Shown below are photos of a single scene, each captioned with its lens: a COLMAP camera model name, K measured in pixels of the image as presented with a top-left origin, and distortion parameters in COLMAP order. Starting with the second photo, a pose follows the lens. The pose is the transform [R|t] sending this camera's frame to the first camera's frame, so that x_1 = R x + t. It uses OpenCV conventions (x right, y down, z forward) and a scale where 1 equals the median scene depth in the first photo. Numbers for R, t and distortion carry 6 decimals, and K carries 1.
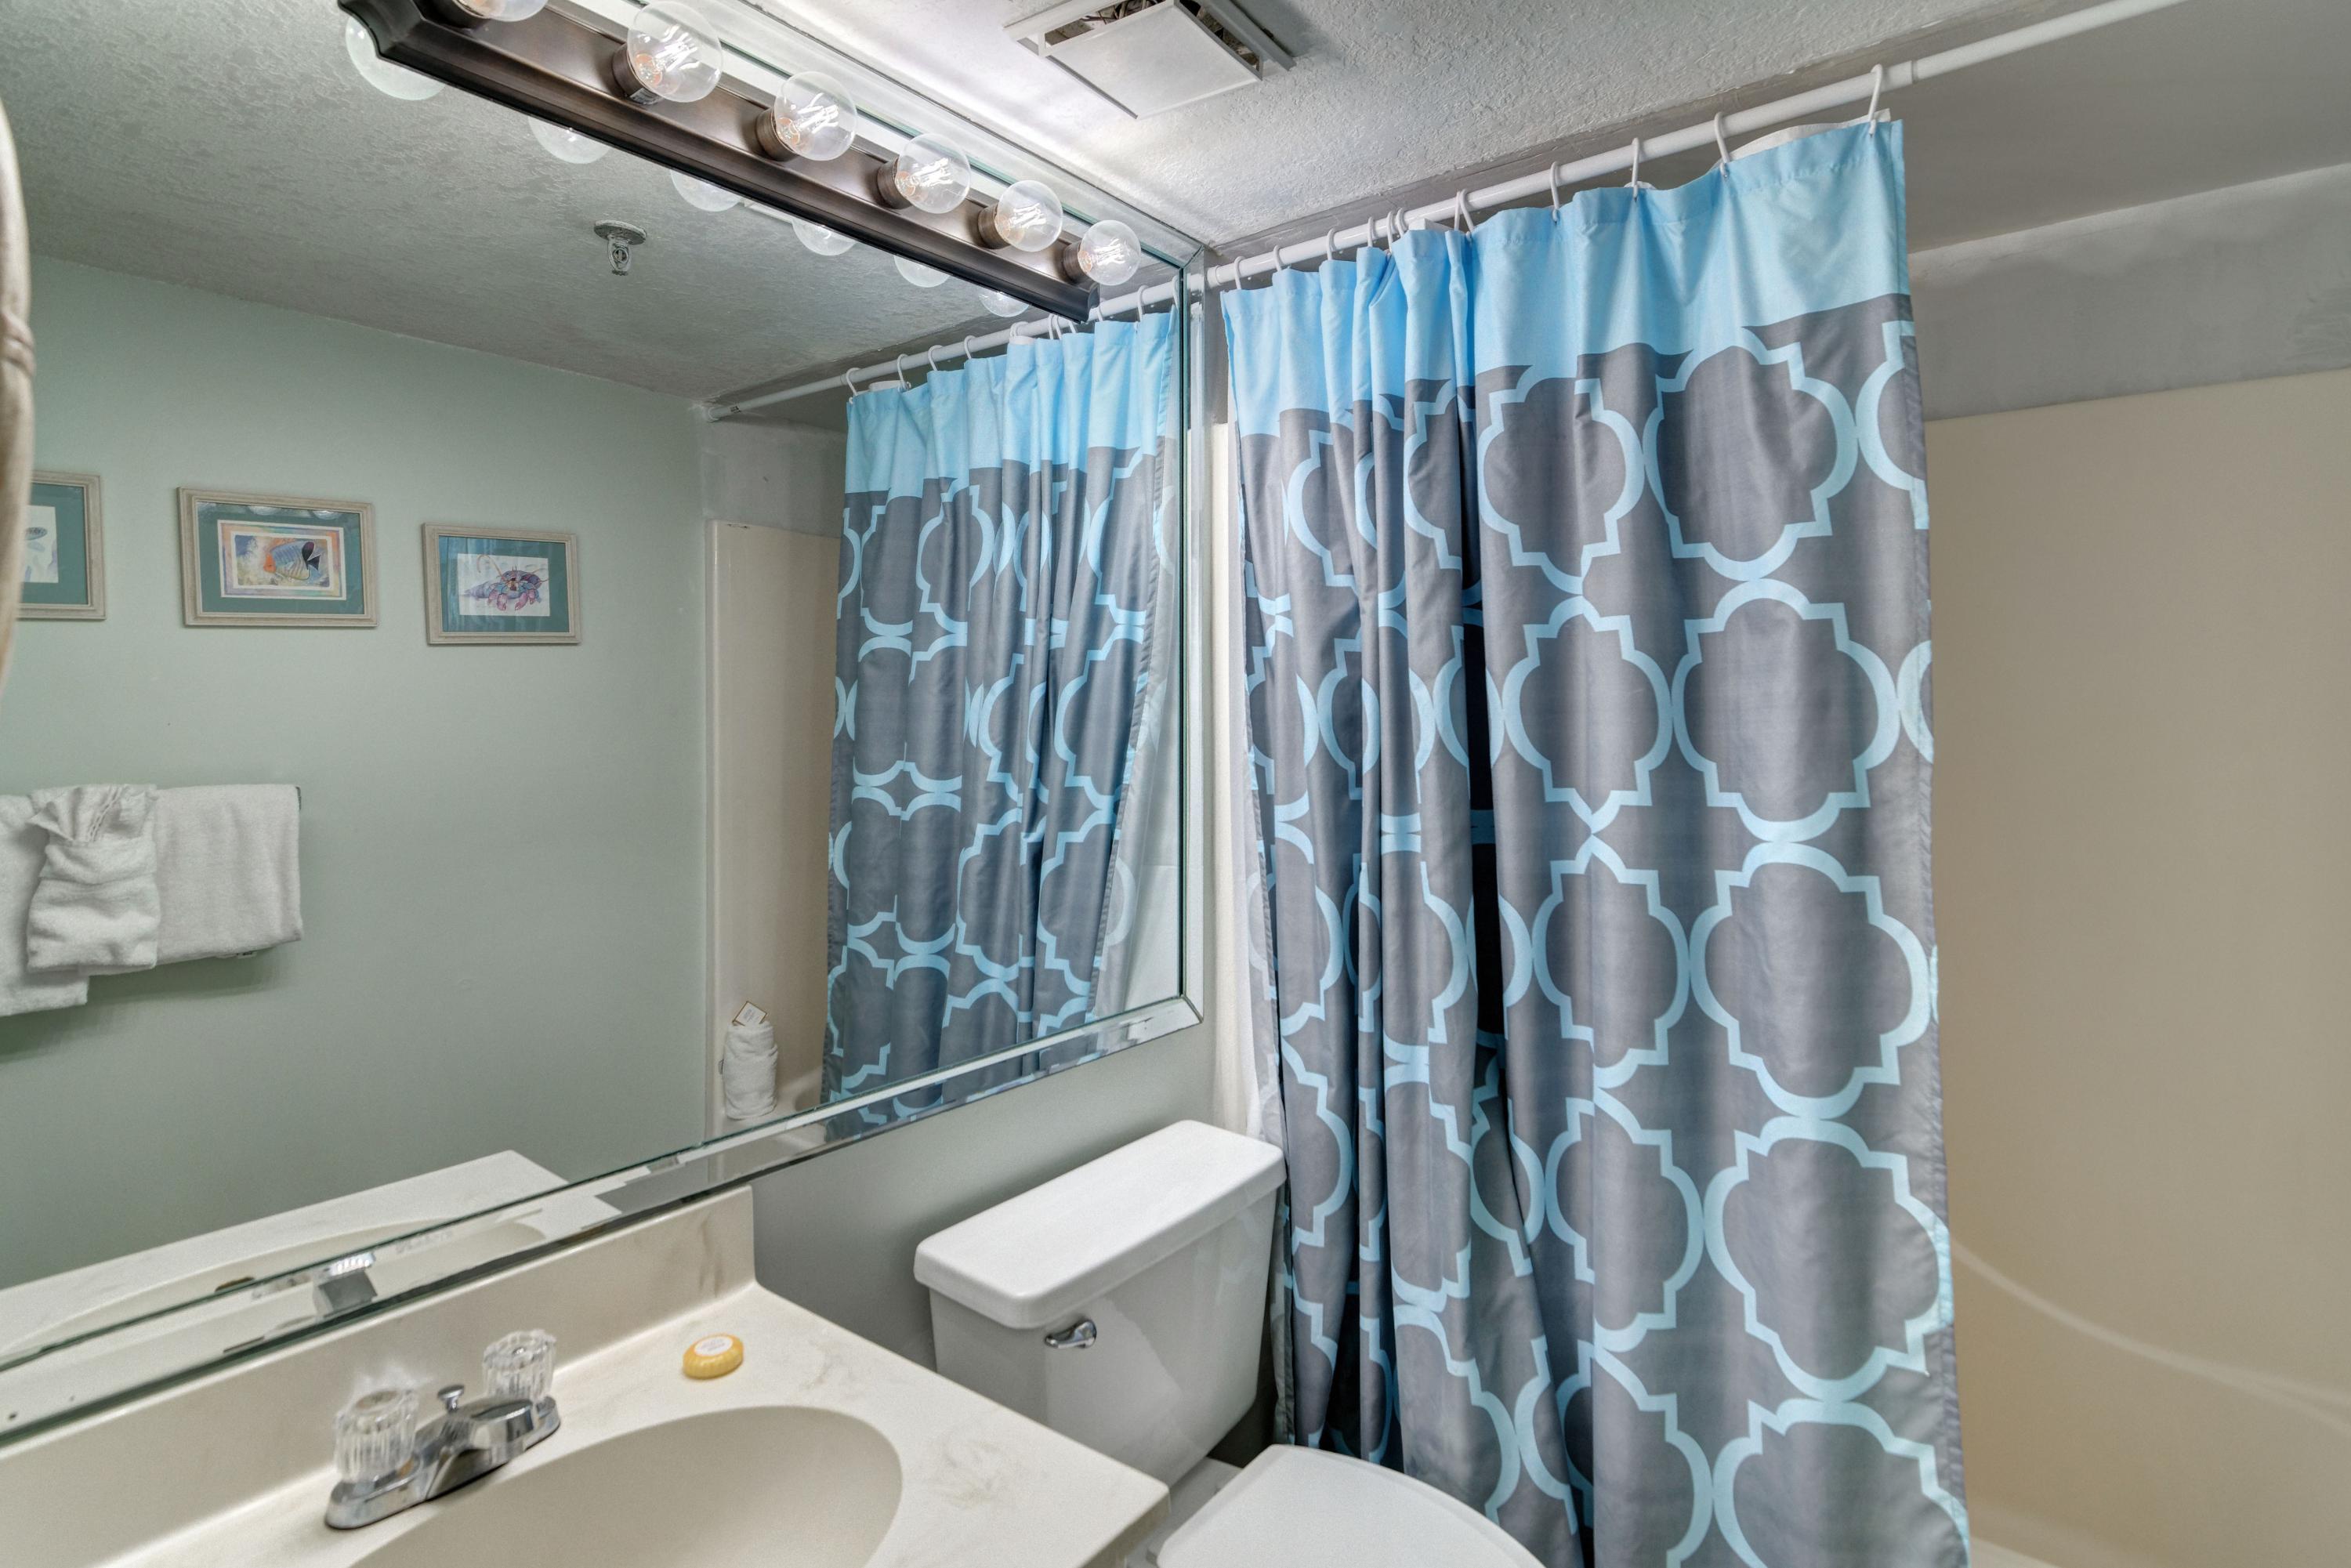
lens RADIAL K [[1174.3, 0, 1171.5], [0, 1174.3, 679.4], [0, 0, 1]] dist [0.002805, 0.000009]
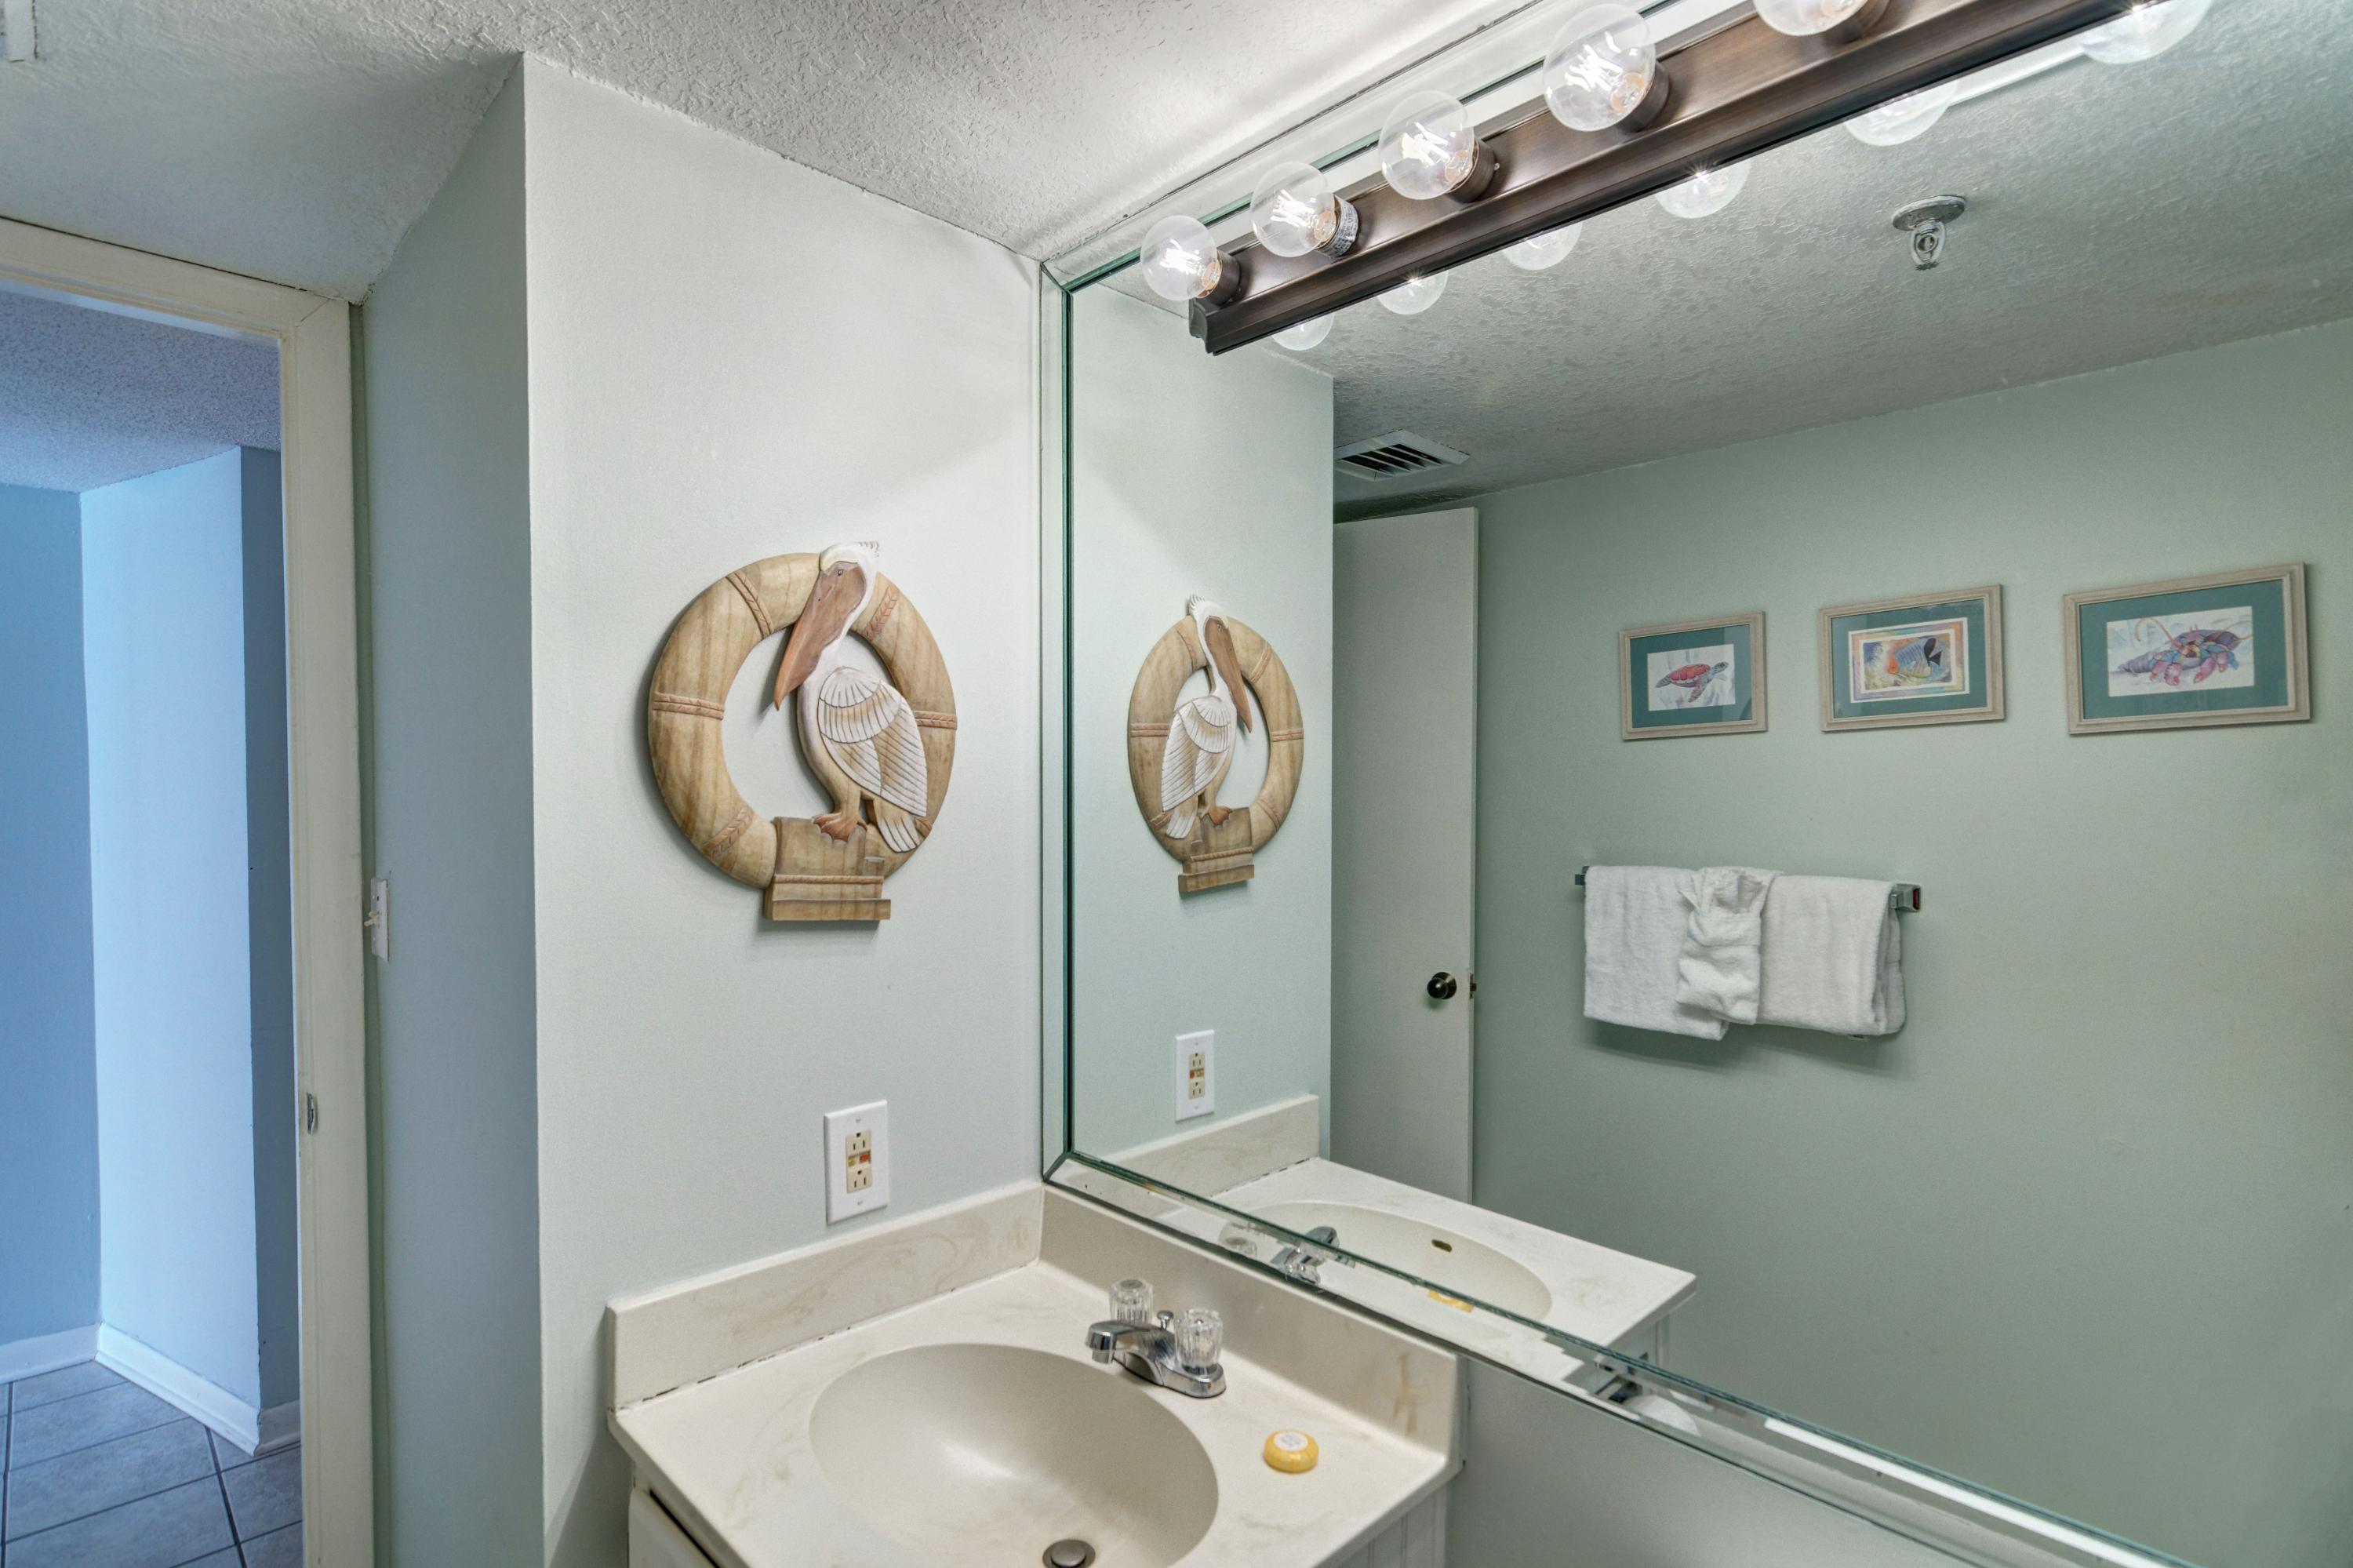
lens RADIAL K [[1139.0, 0, 1174.3], [0, 1139.0, 789.2], [0, 0, 1]] dist [0.009406, -0.000755]
pose [[-0.129824, 0.010940, -0.991477, 0.300598], [0.025091, 0.999655, 0.007745, -0.013925], [0.991220, -0.023872, -0.130053, 0.493361]]
